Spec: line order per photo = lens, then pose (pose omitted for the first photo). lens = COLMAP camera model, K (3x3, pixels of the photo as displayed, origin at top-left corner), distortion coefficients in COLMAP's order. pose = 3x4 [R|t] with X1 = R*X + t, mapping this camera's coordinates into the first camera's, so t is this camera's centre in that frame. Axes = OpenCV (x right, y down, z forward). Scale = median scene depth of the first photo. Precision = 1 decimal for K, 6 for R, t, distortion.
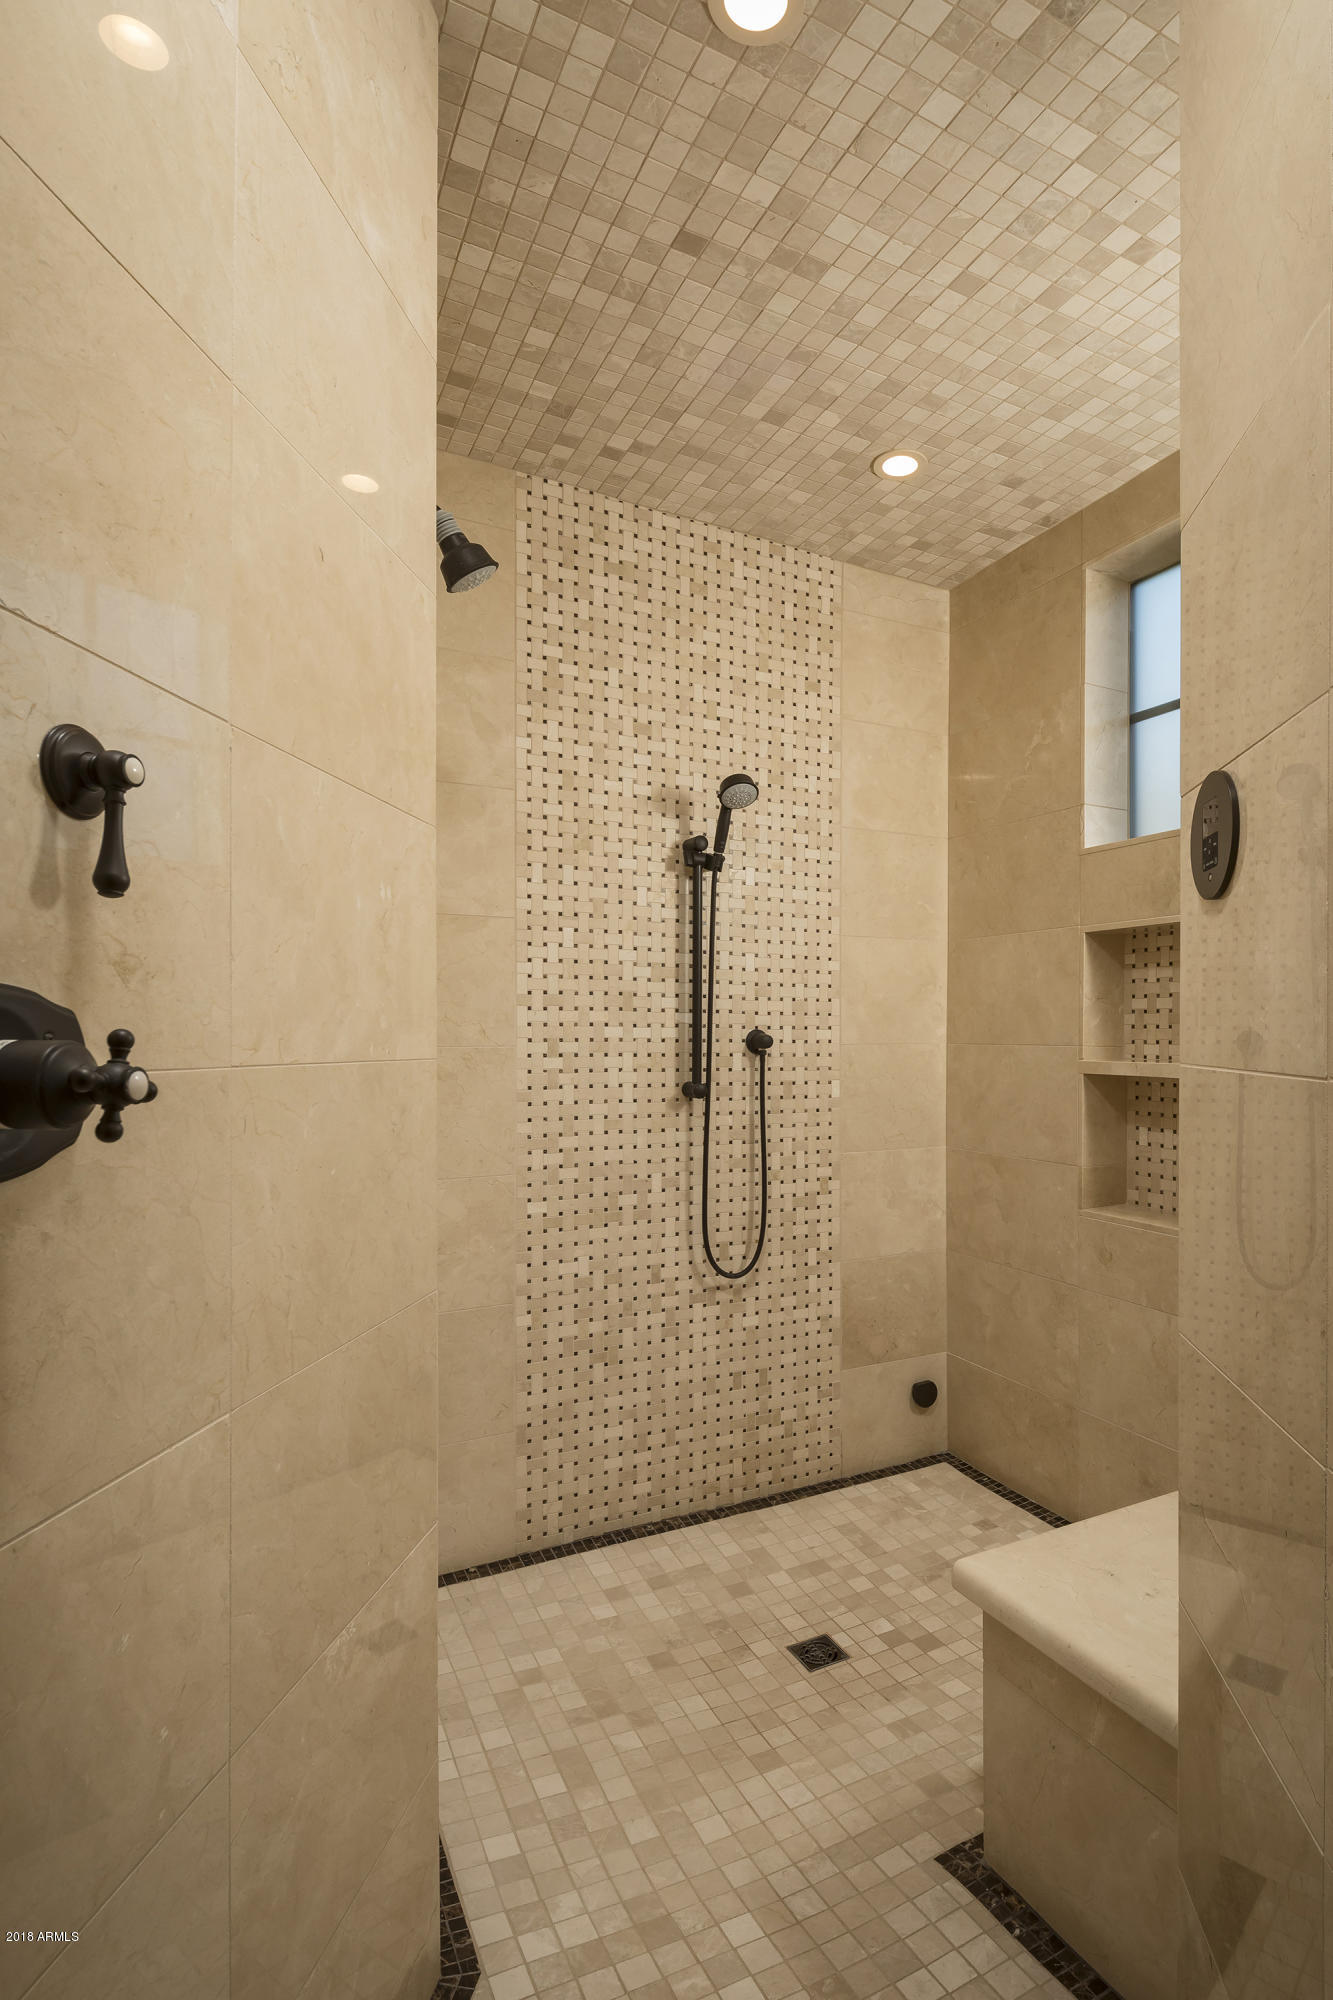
lens RADIAL K [[960.4, 0, 665.5], [0, 960.4, 997.2], [0, 0, 1]] dist [0.003728, 0.000057]
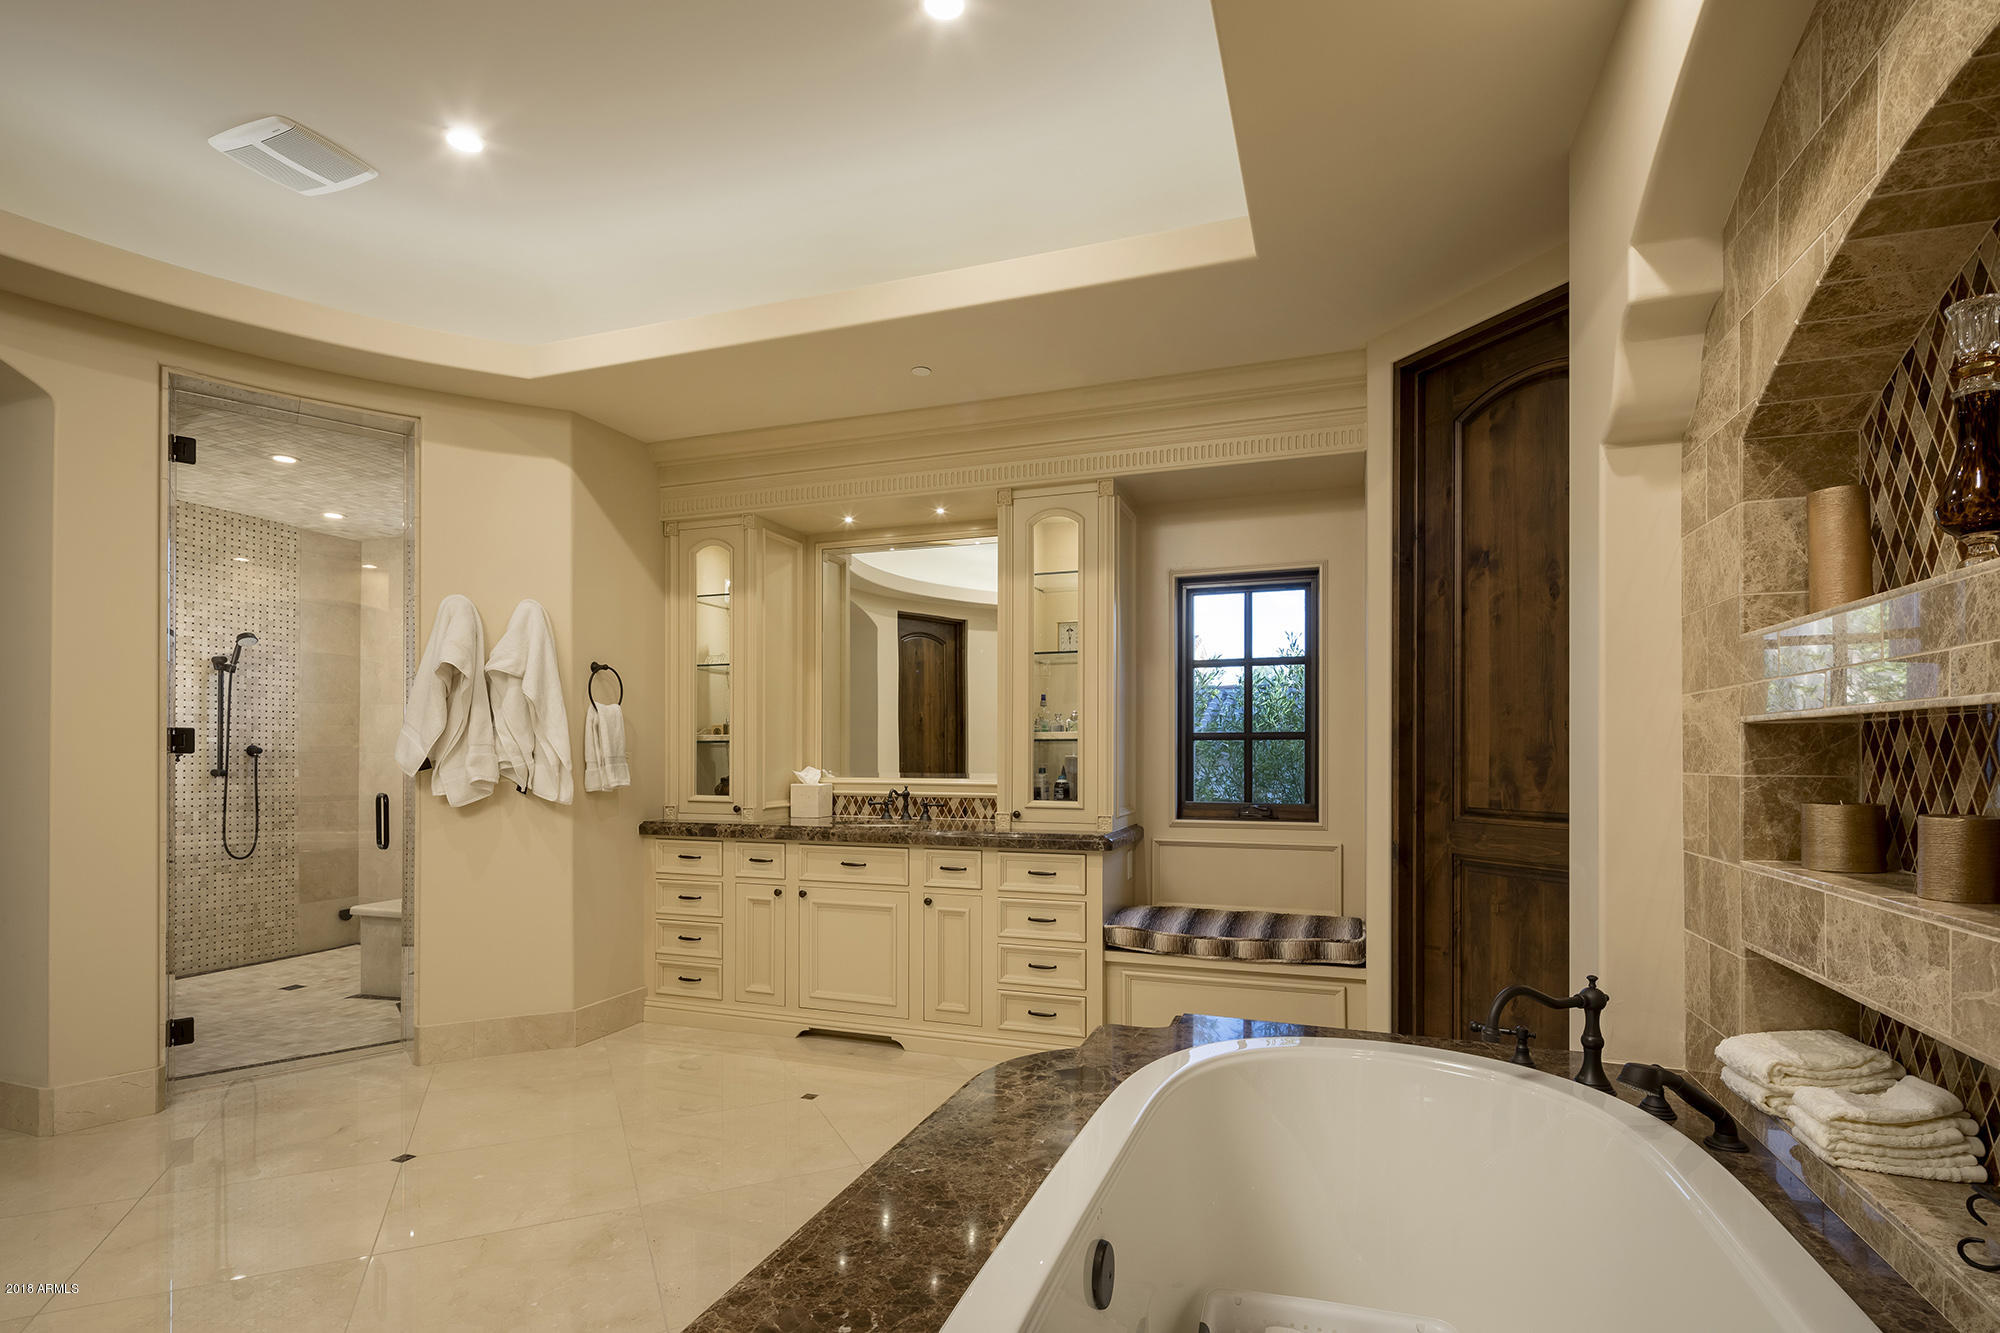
lens RADIAL K [[960.4, 0, 1028.8], [0, 960.4, 730.0], [0, 0, 1]] dist [0.003728, 0.000057]
pose [[0.647486, 0.004473, 0.762064, -0.423558], [0.000986, 0.999977, -0.006707, 0.016038], [-0.762076, 0.005094, 0.647467, -1.724633]]
